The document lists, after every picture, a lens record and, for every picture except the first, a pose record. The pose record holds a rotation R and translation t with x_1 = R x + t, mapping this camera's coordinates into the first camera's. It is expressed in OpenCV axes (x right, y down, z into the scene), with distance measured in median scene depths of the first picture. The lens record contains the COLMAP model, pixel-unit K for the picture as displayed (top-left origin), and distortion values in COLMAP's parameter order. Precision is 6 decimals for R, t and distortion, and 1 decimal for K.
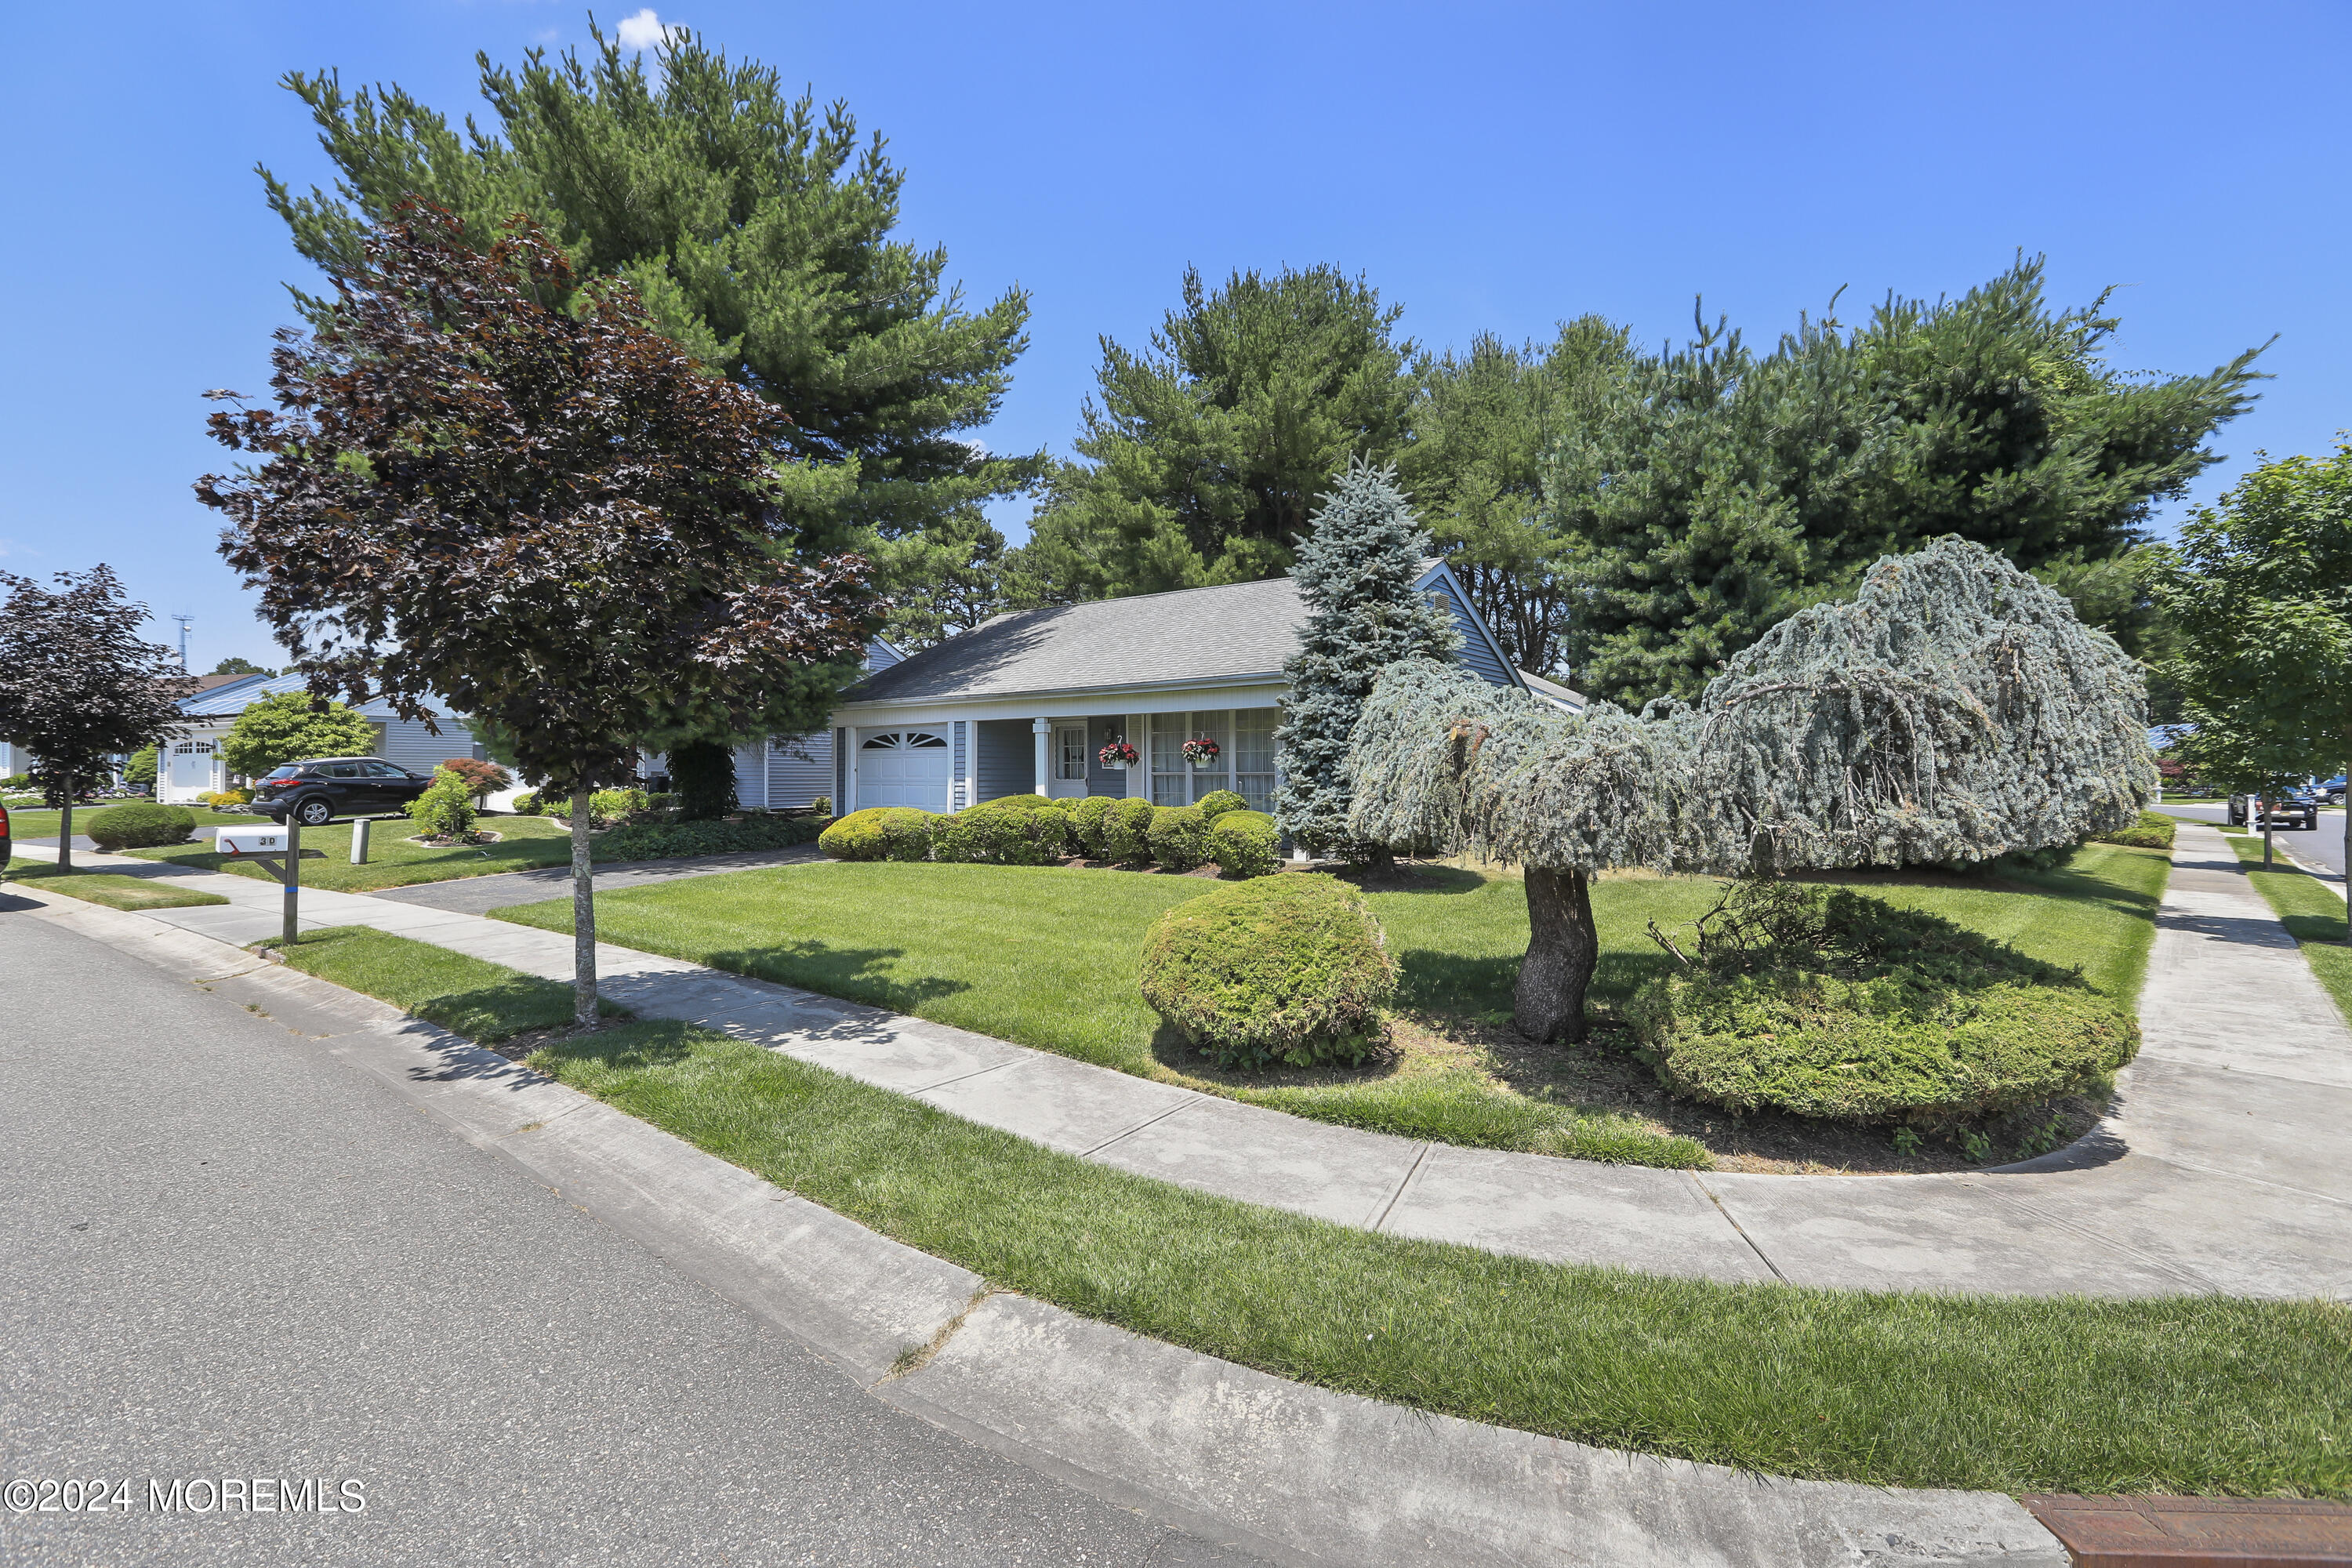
lens RADIAL K [[1067.7, 0, 1172.4], [0, 1067.7, 777.8], [0, 0, 1]] dist [-0.029435, 0.011581]
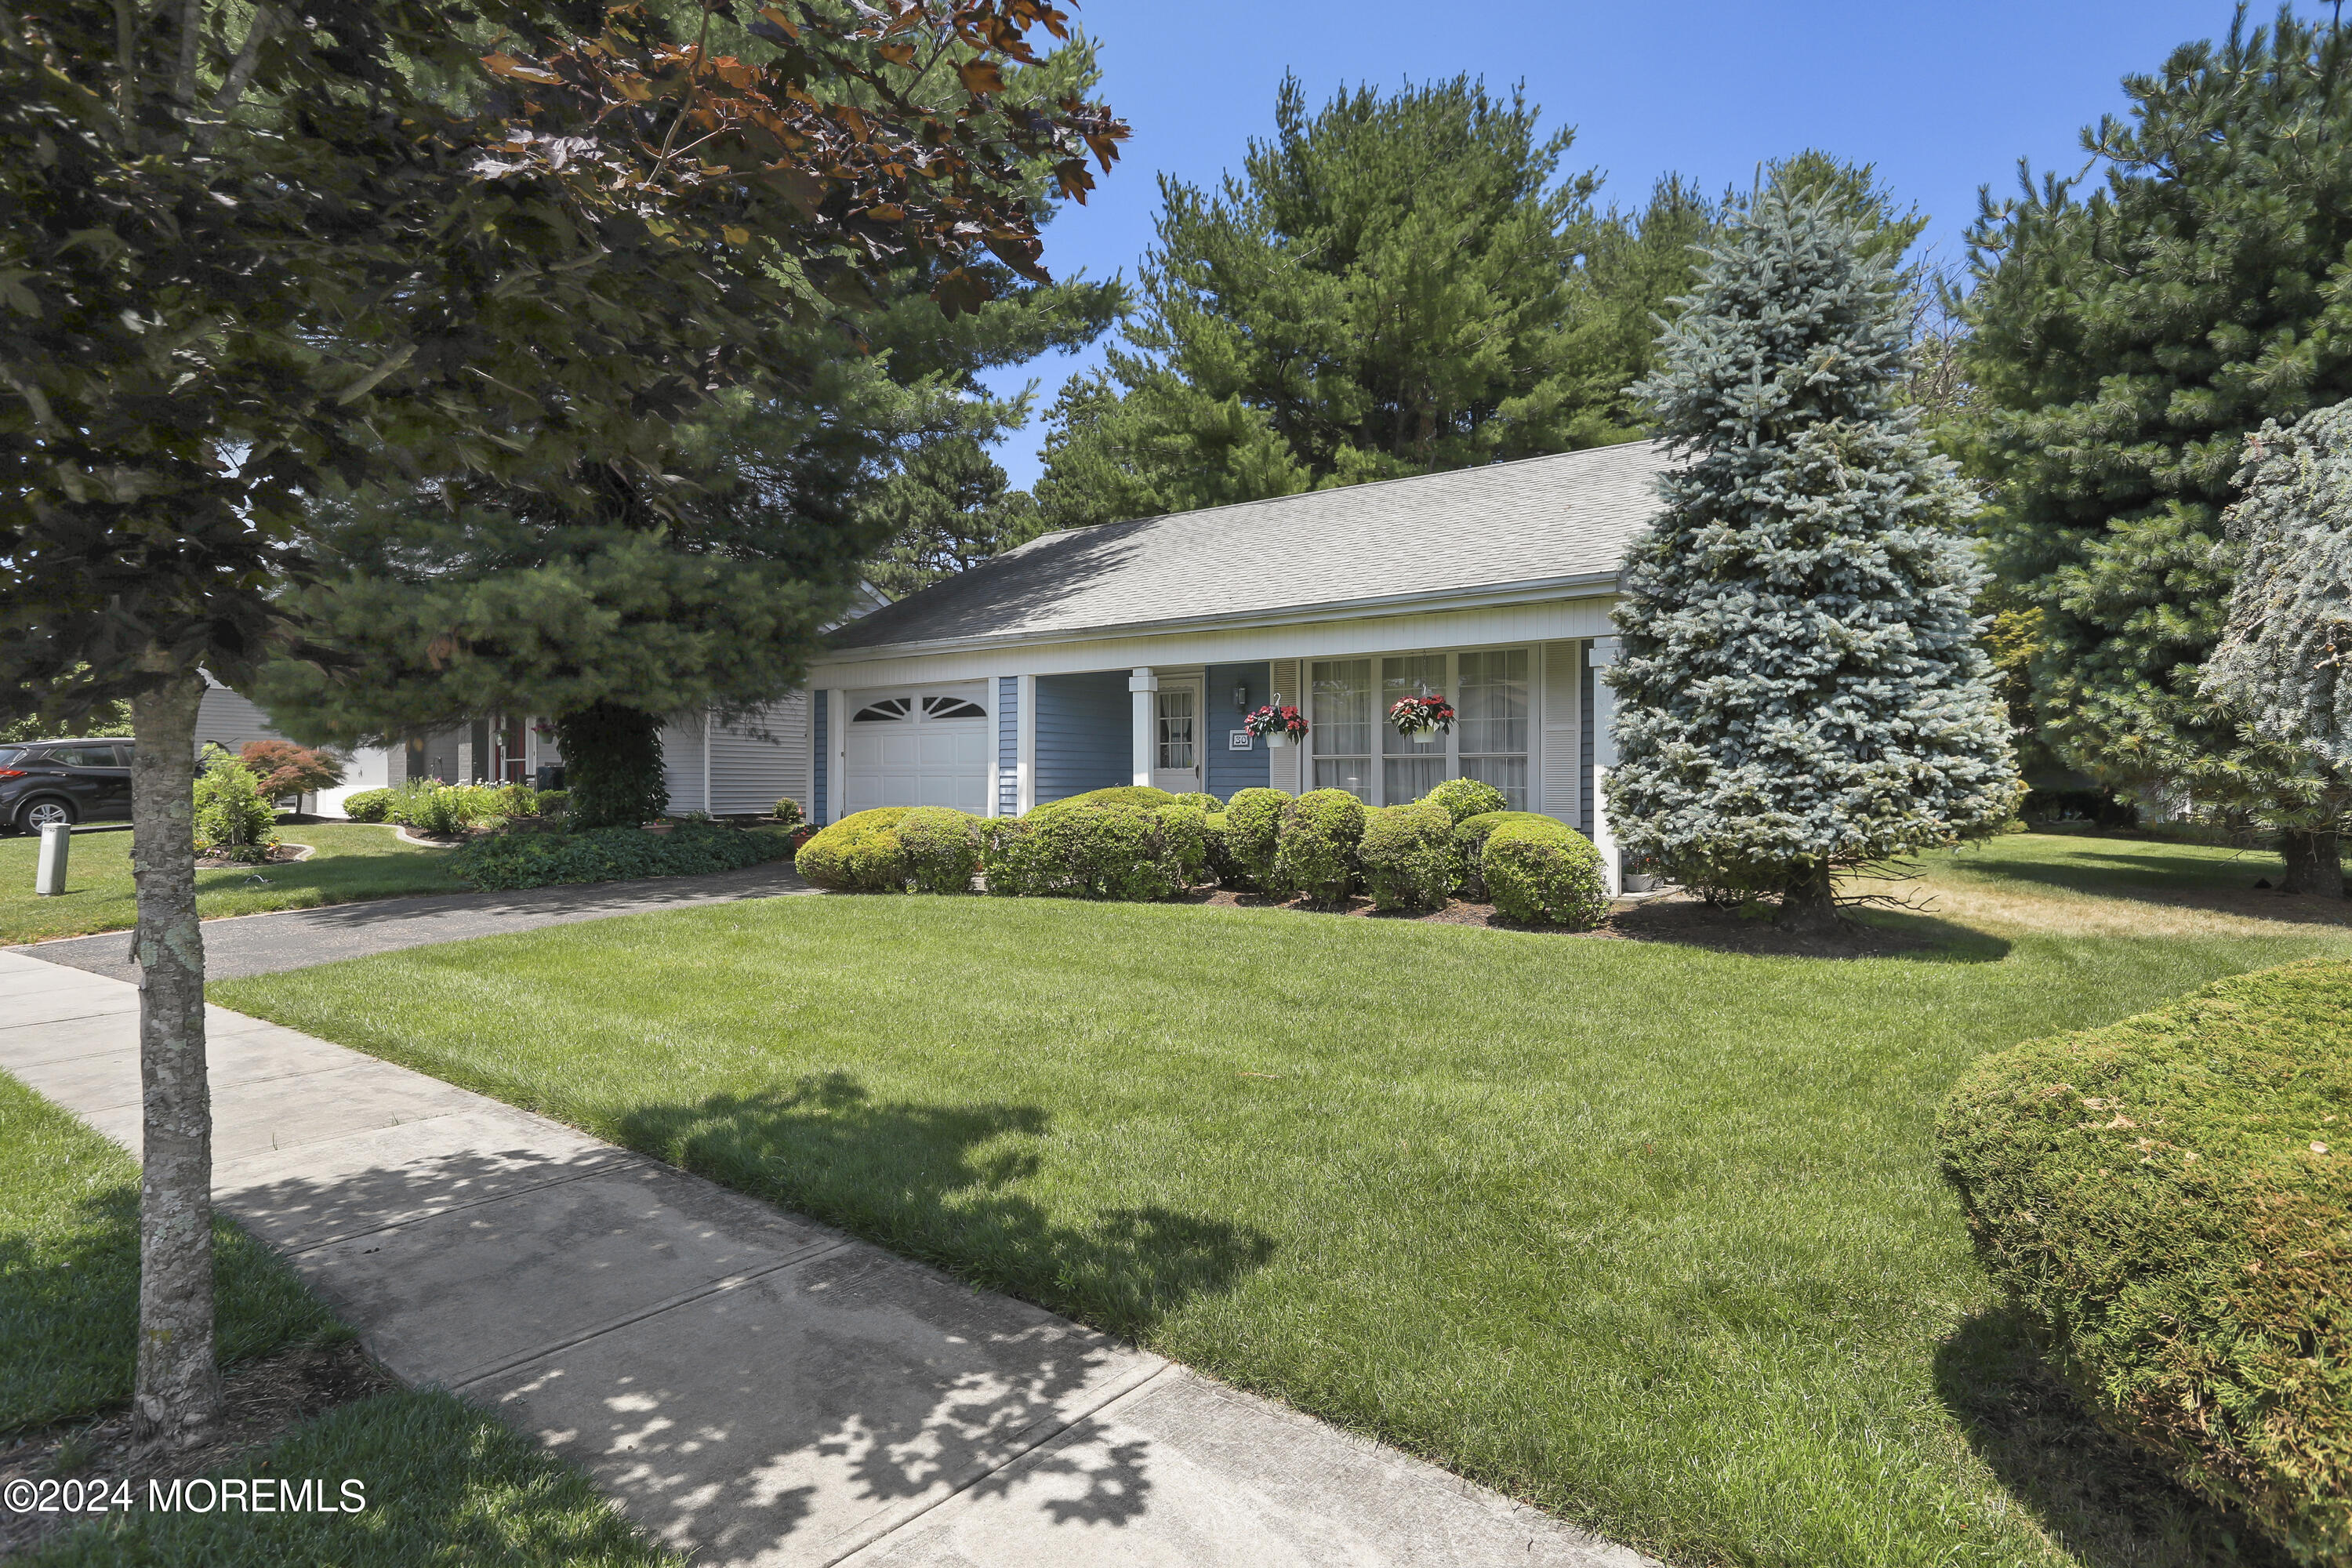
lens RADIAL K [[1275.9, 0, 1169.3], [0, 1275.9, 790.6], [0, 0, 1]] dist [0.001436, 0.002288]
pose [[0.999901, 0.003478, -0.013634, -0.093119], [-0.003445, 0.999991, 0.002446, 0.014475], [0.013642, -0.002399, 0.999904, 0.231021]]
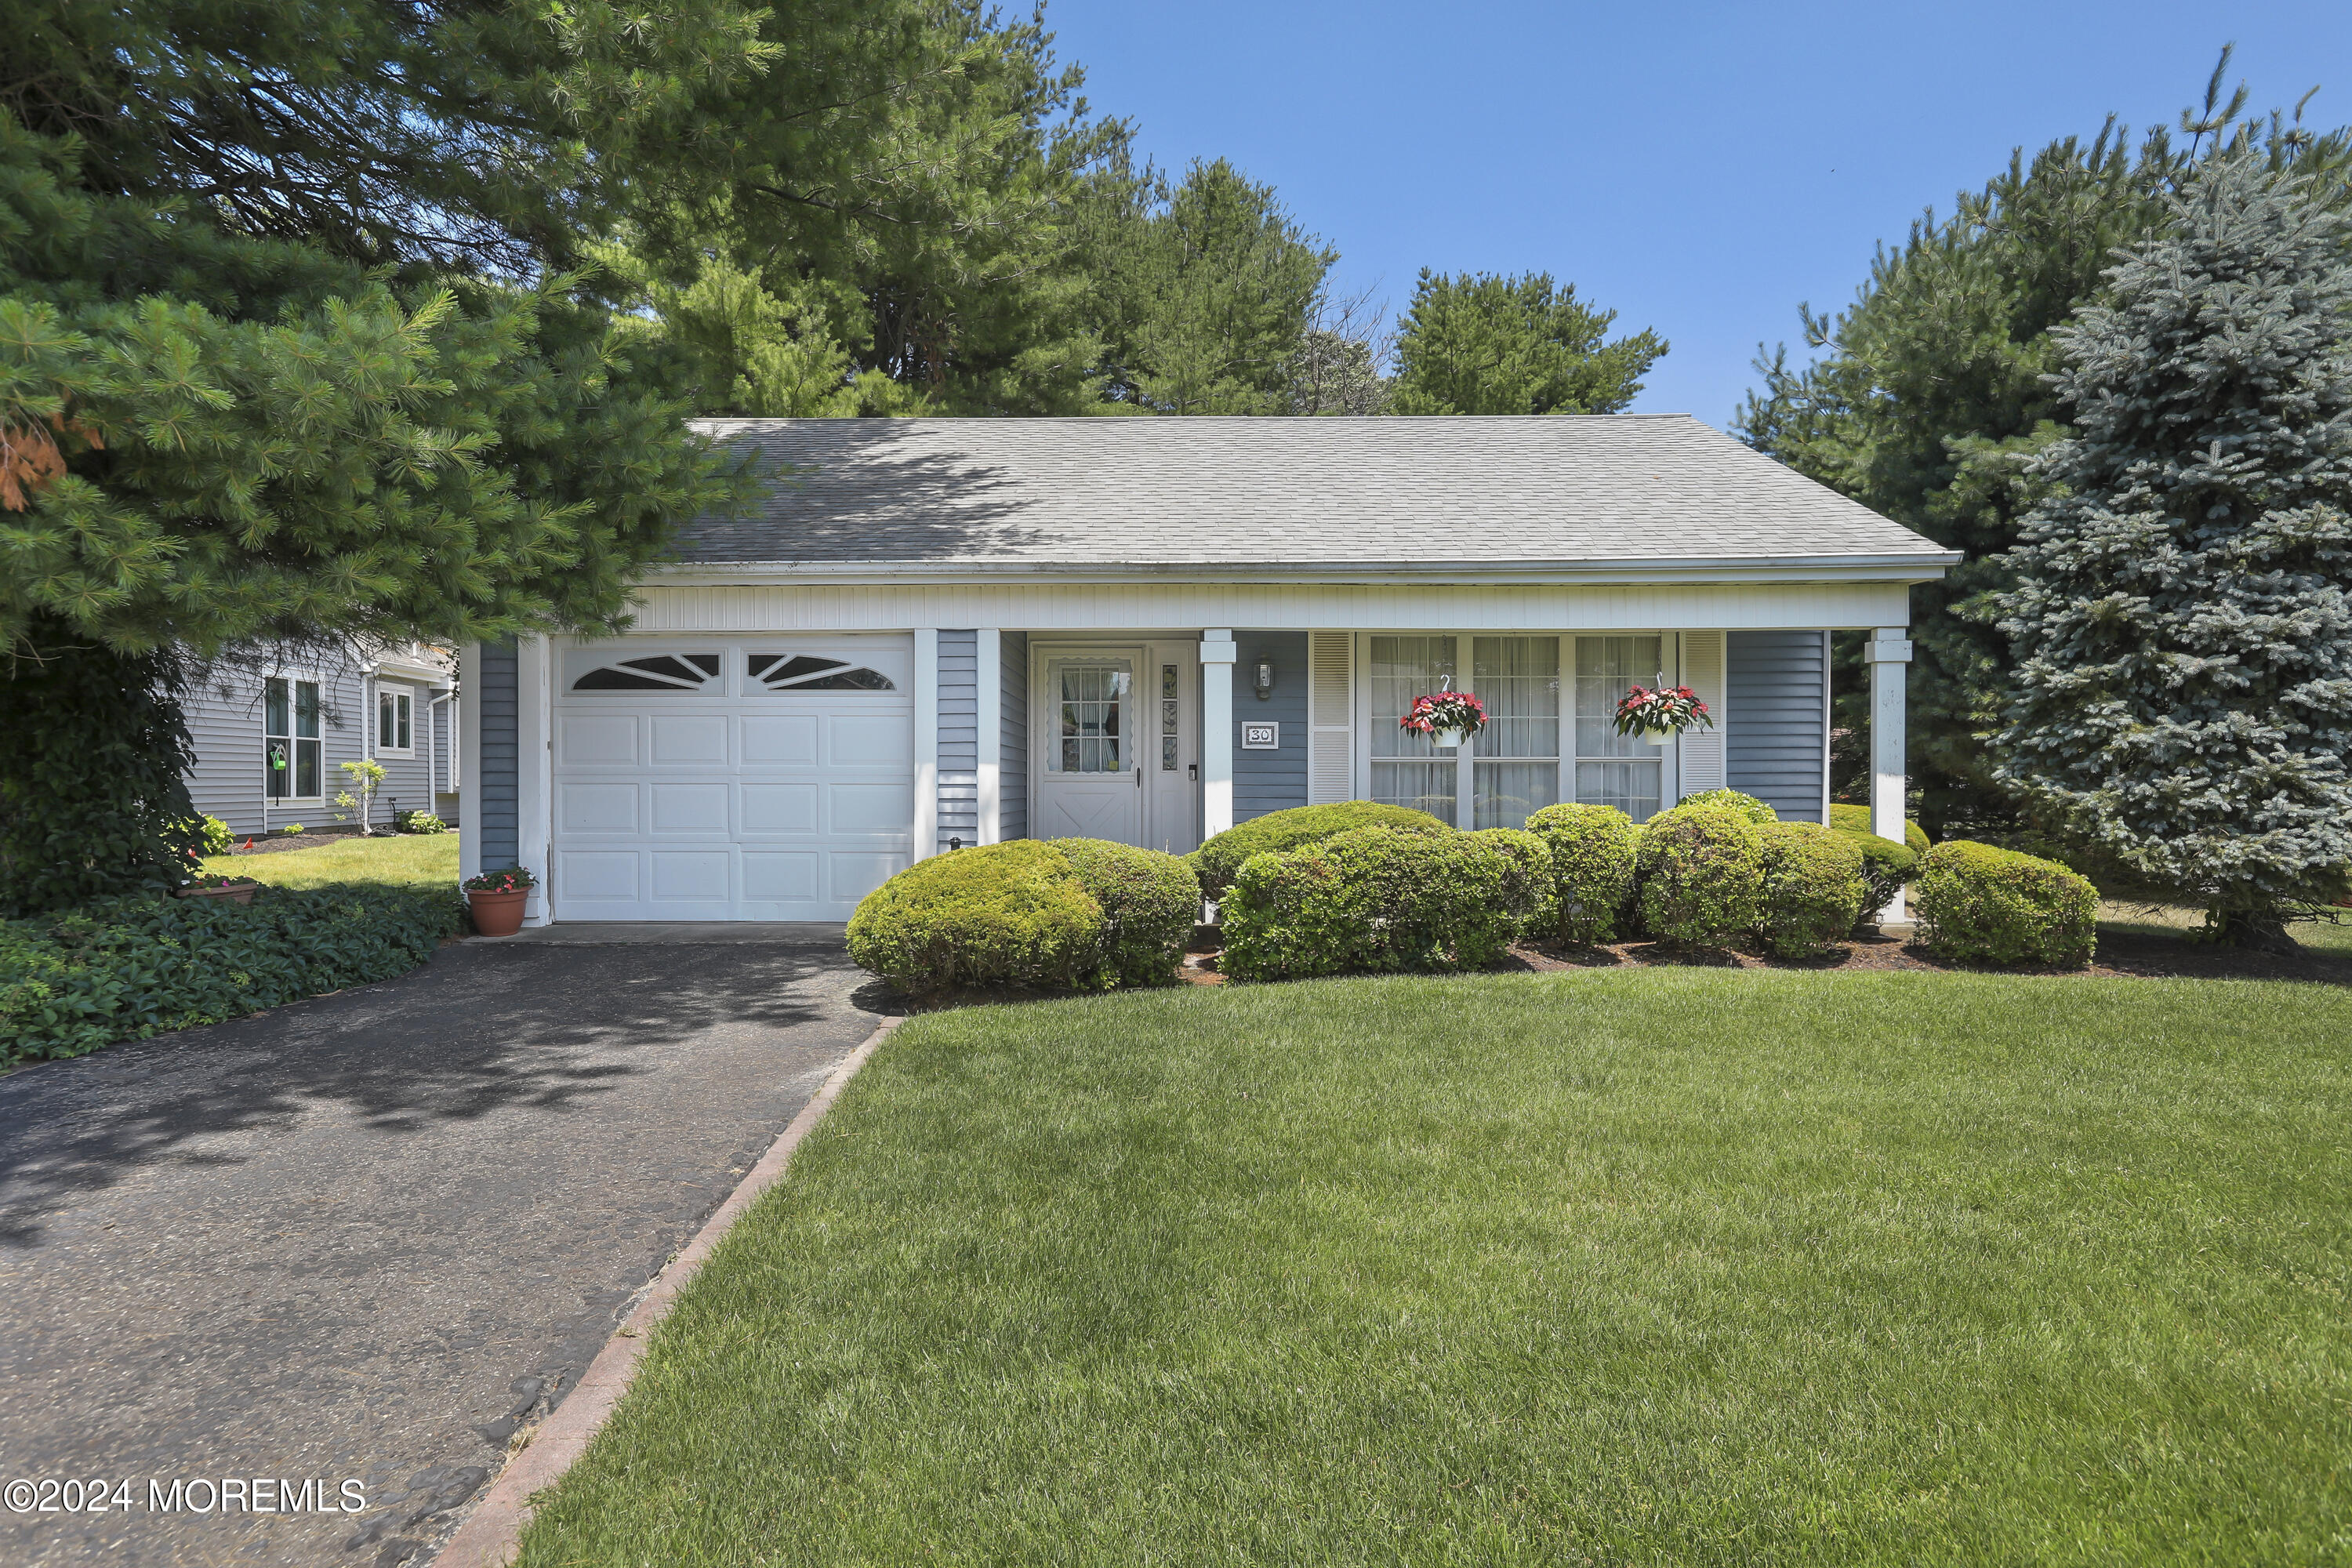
lens RADIAL K [[1364.0, 0, 1179.5], [0, 1364.0, 784.2], [0, 0, 1]] dist [0.004264, 0.019376]
pose [[0.808971, -0.000230, 0.587849, -0.454891], [0.000838, 0.999999, -0.000762, 0.008121], [-0.587849, 0.001109, 0.808970, 0.531447]]
